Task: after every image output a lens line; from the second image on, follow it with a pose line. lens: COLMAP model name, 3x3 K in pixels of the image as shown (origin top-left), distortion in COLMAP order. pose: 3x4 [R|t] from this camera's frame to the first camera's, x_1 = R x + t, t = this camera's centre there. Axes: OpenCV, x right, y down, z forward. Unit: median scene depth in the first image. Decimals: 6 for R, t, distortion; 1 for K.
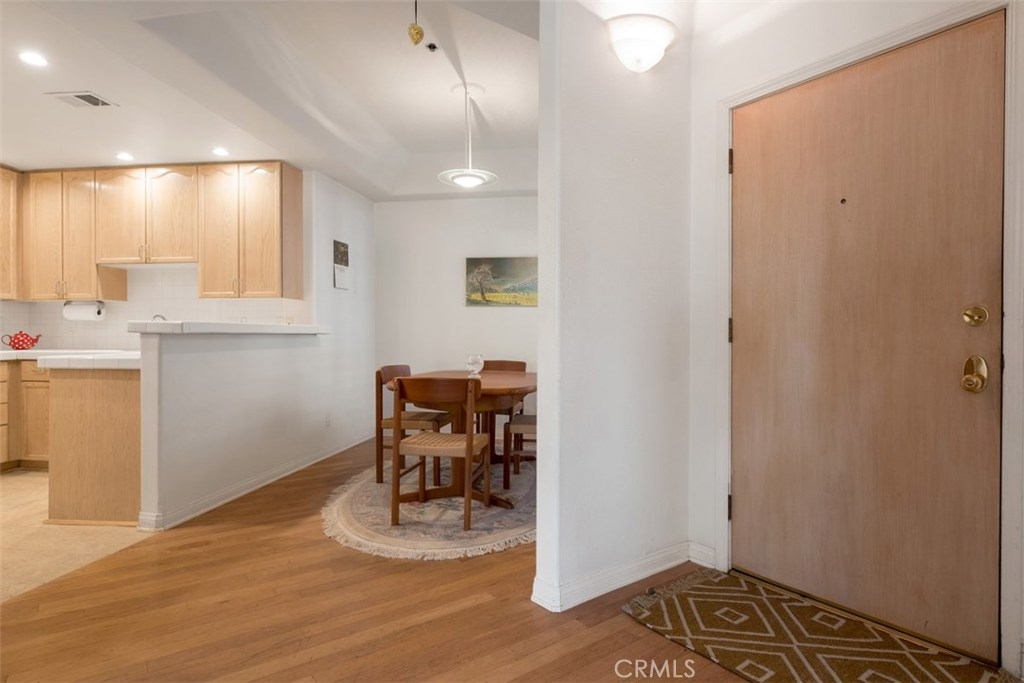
lens RADIAL K [[546.2, 0, 505.0], [0, 546.2, 335.3], [0, 0, 1]] dist [0.006056, -0.000283]
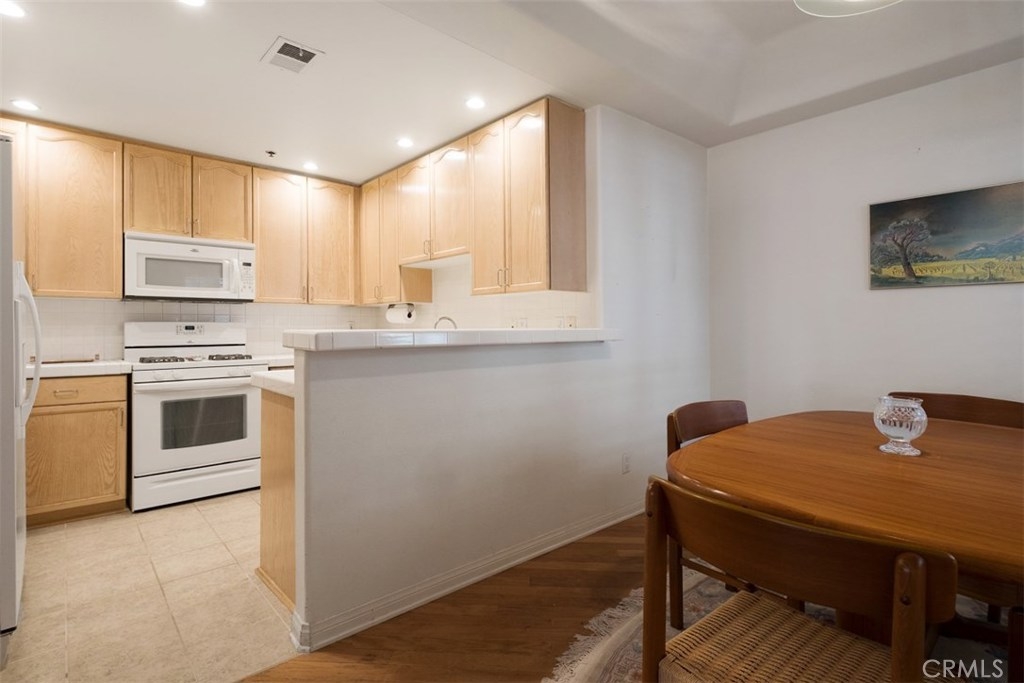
lens RADIAL K [[502.4, 0, 507.7], [0, 502.4, 327.5], [0, 0, 1]] dist [0.010554, -0.003683]
pose [[0.771649, -0.005760, -0.636022, -0.035798], [0.004933, 0.999983, -0.003071, -0.017572], [0.636029, -0.000768, 0.771665, 0.447051]]
